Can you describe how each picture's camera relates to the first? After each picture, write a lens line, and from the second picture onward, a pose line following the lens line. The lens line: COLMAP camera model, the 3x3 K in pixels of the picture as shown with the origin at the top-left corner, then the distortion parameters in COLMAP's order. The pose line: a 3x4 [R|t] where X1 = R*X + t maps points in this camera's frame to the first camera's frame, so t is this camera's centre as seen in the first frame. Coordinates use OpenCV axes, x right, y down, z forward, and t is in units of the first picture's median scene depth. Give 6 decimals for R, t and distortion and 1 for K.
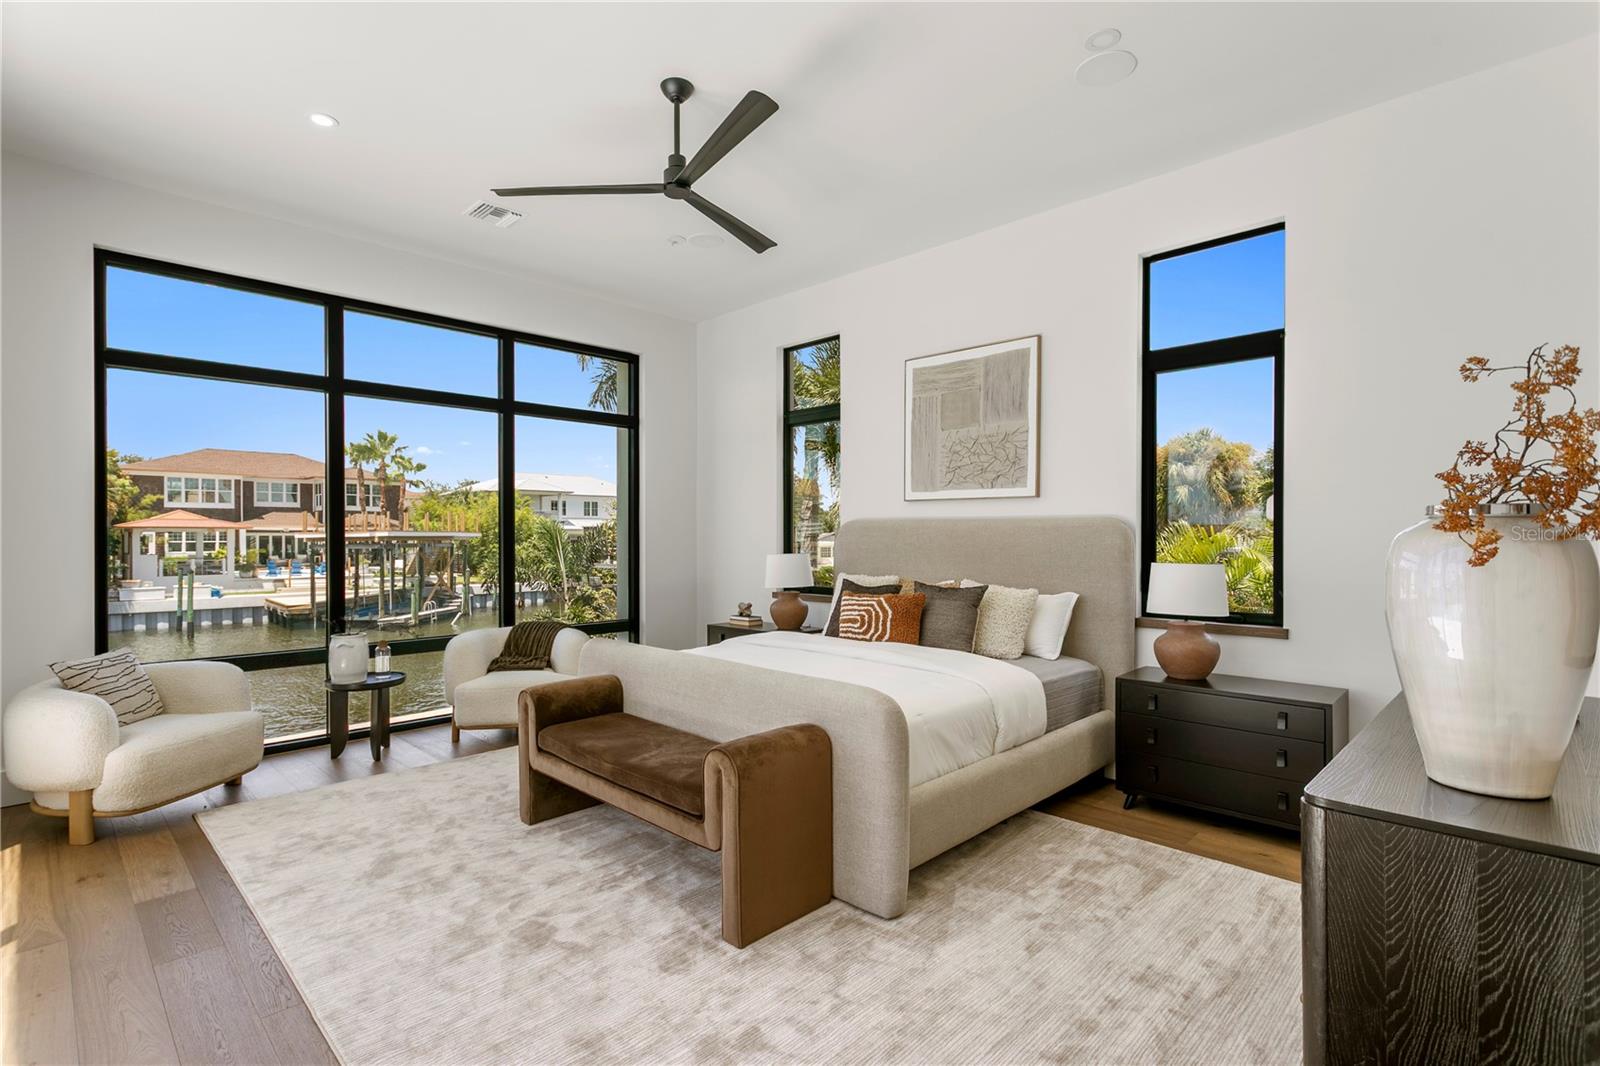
lens RADIAL K [[769.7, 0, 800.0], [0, 769.7, 533.0], [0, 0, 1]] dist [0.016140, -0.000001]
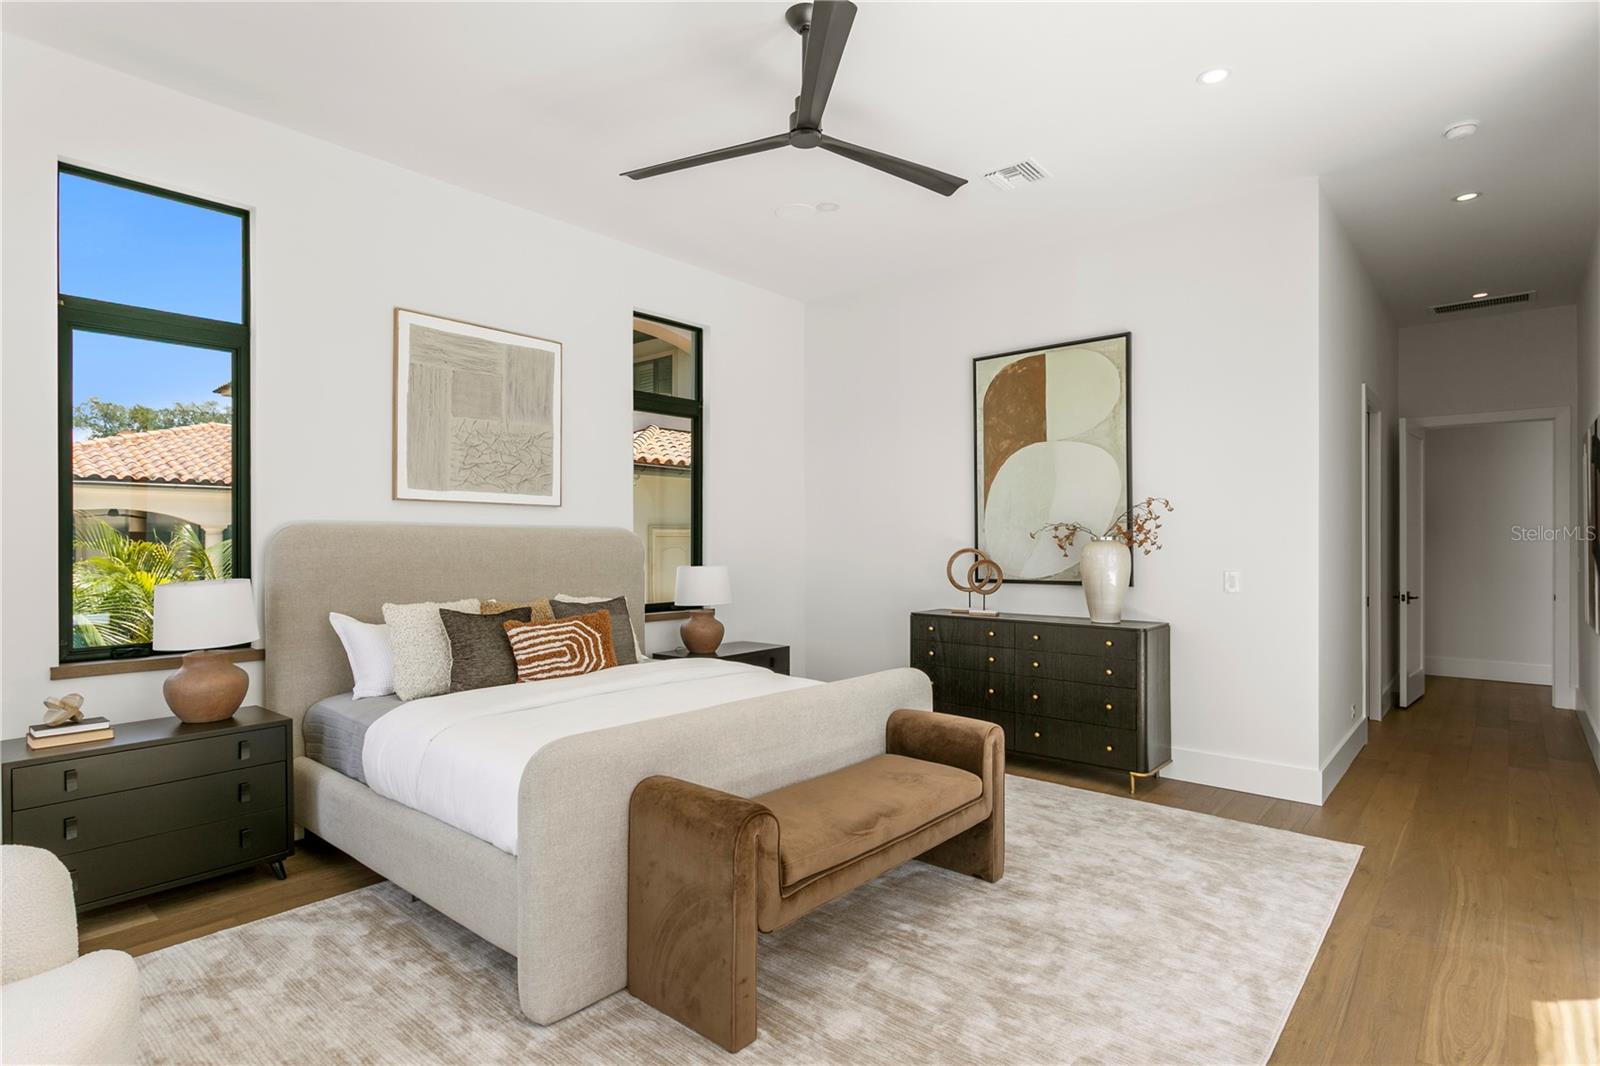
lens RADIAL K [[809.7, 0, 800.0], [0, 809.7, 533.0], [0, 0, 1]] dist [0.001331, 0.000469]
pose [[-0.057342, 0.014217, 0.998253, -0.715800], [0.003157, 0.999896, -0.014059, 0.001648], [-0.998350, 0.002346, -0.057381, 0.734520]]
